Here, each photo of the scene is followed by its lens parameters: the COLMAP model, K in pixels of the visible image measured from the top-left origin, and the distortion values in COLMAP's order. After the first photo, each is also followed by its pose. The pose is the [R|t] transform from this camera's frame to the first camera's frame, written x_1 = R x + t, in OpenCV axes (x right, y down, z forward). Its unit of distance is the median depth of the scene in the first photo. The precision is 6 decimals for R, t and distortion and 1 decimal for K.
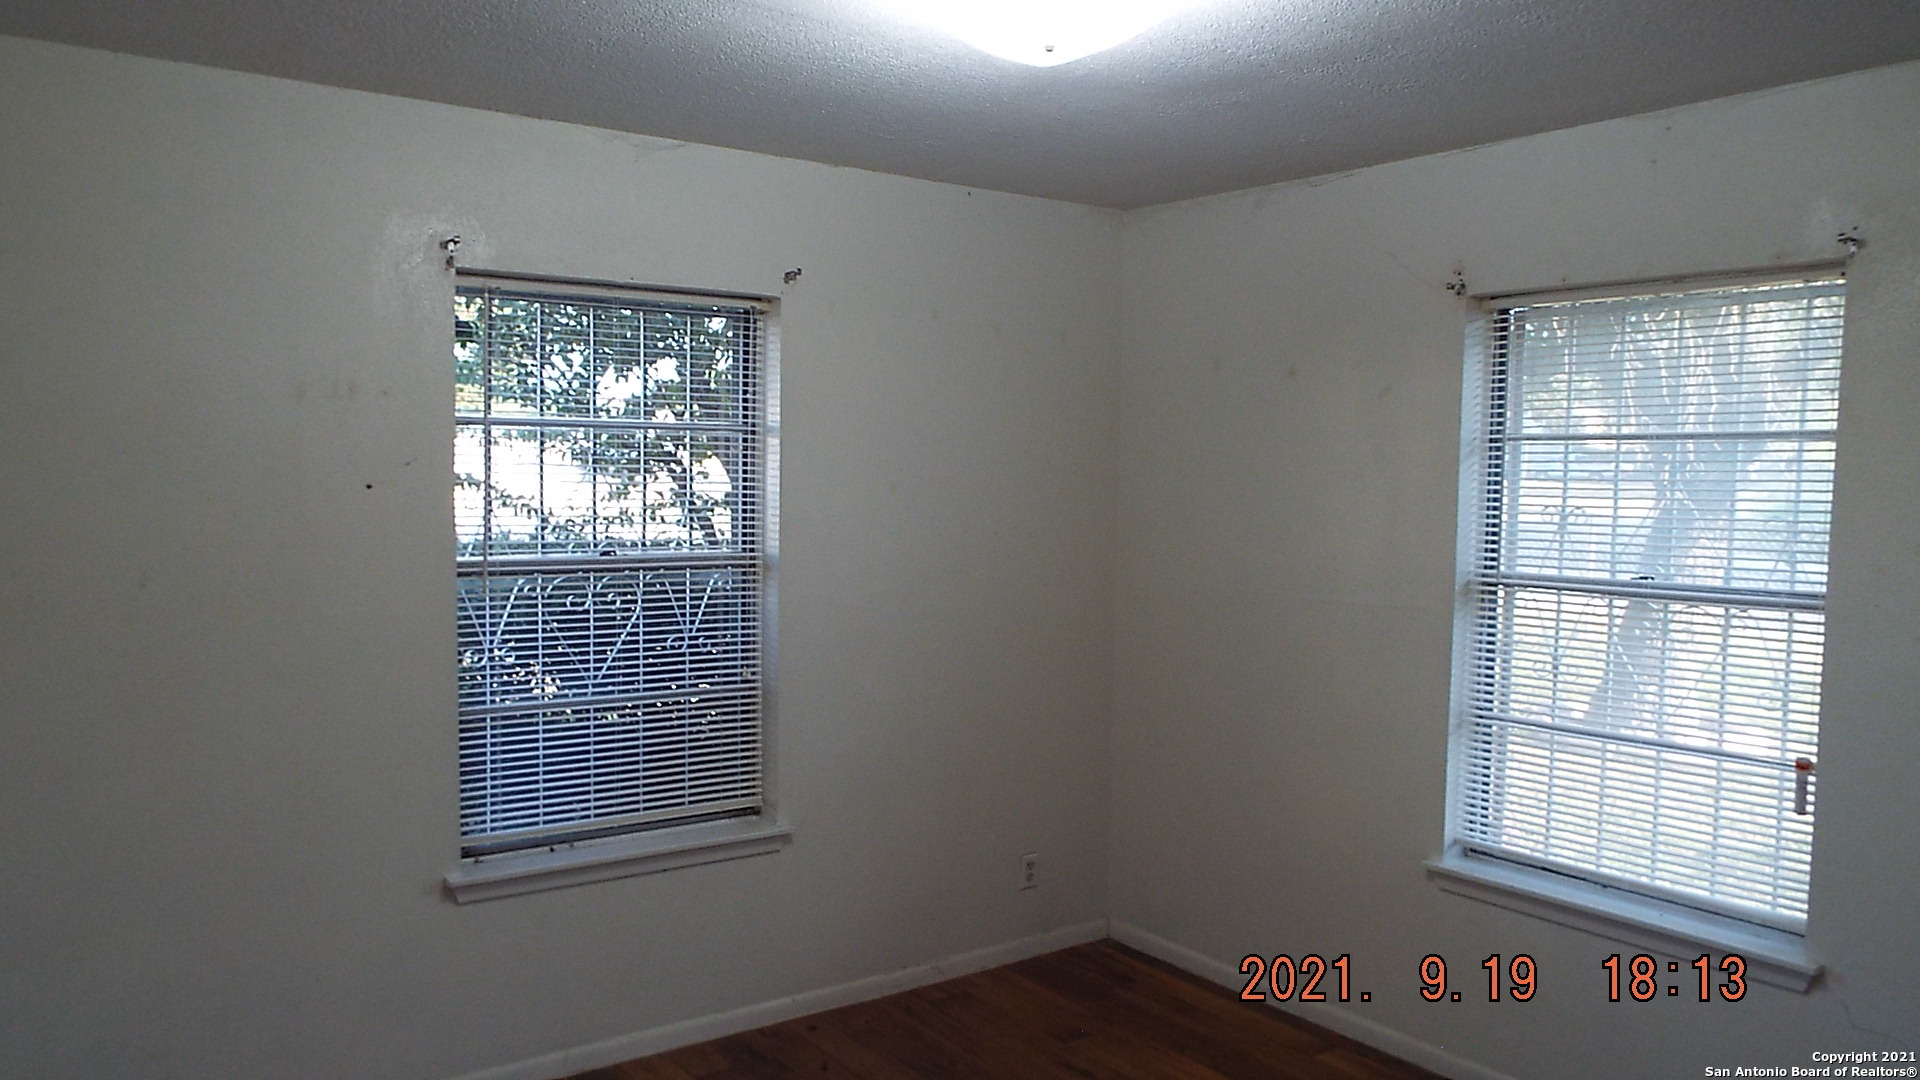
lens RADIAL K [[1472.0, 0, 960.0], [0, 1472.0, 540.0], [0, 0, 1]] dist [0.001942, 0.000447]
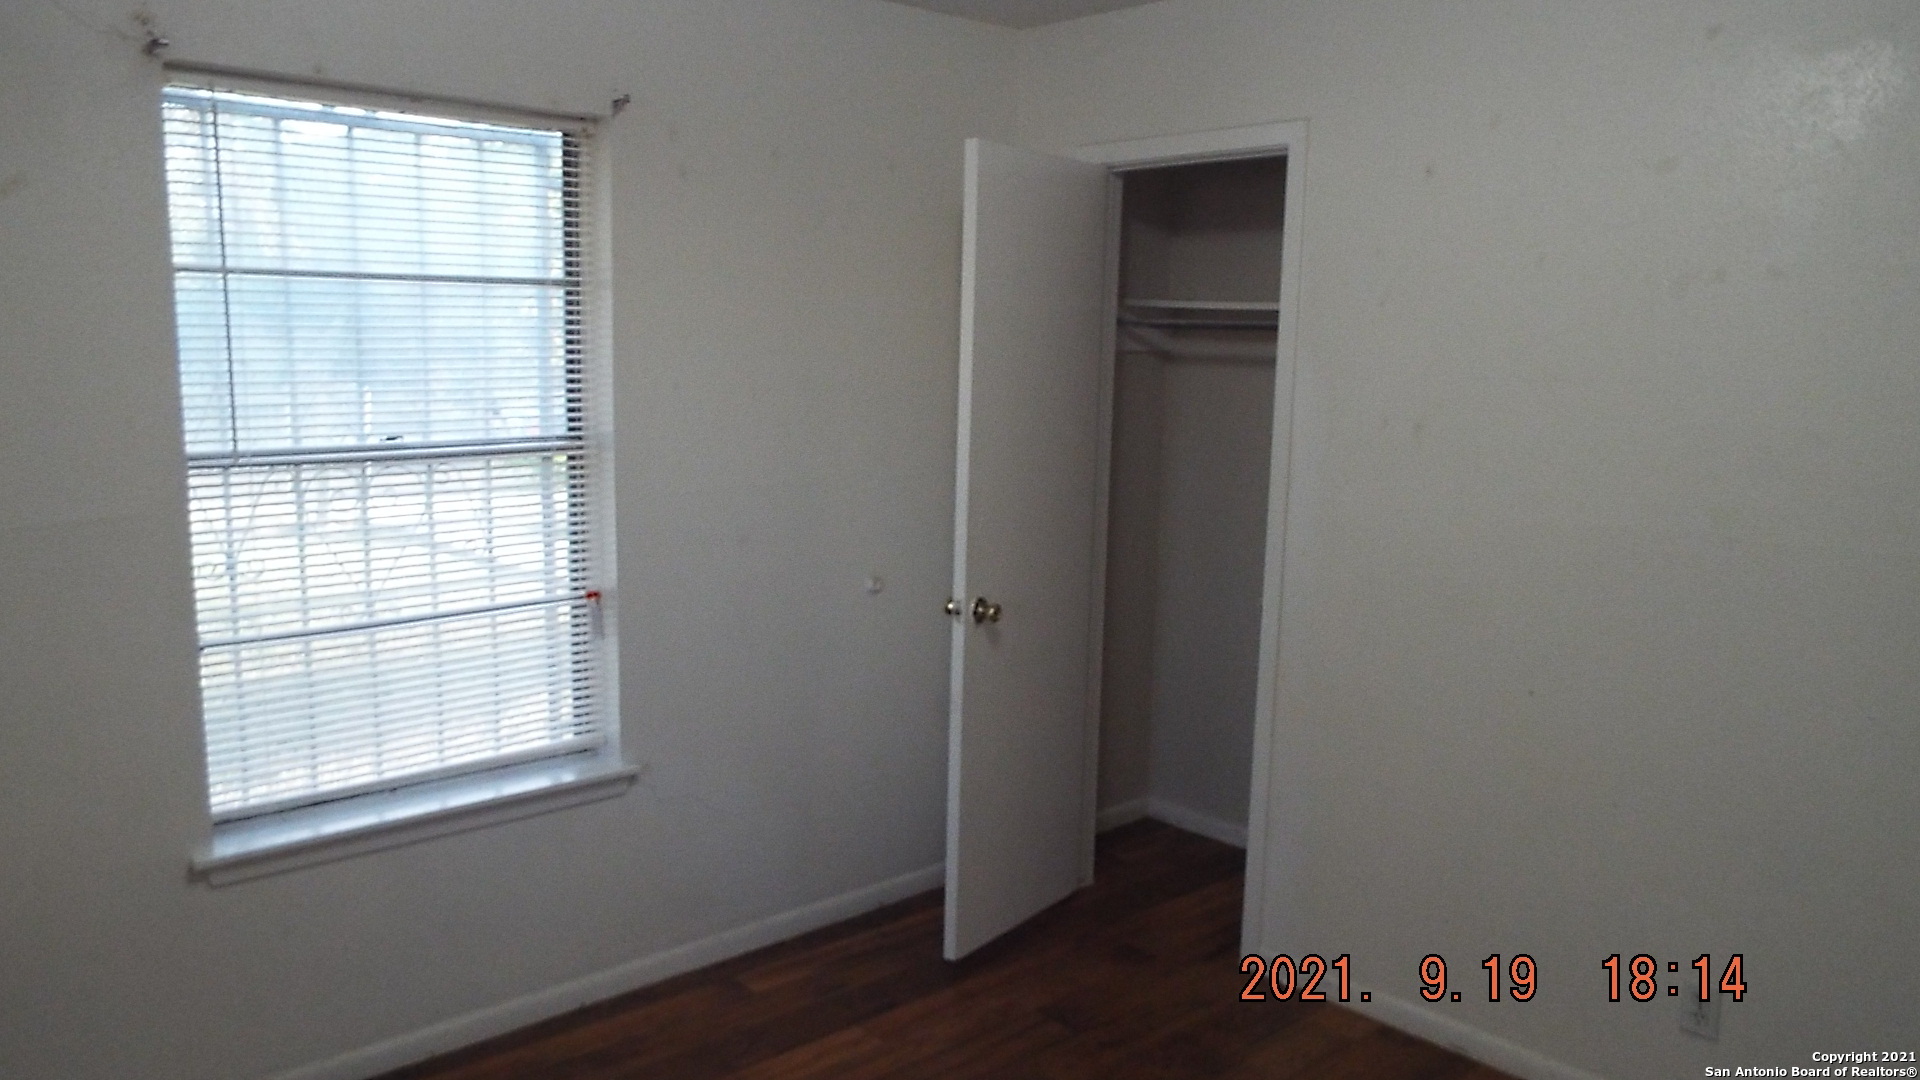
lens RADIAL K [[1472.0, 0, 960.0], [0, 1472.0, 540.0], [0, 0, 1]] dist [0.001942, 0.000447]
pose [[-0.128909, -0.119899, 0.984381, -0.435862], [0.061363, 0.989797, 0.128595, -0.005870], [-0.989756, 0.076982, -0.120236, 0.730834]]
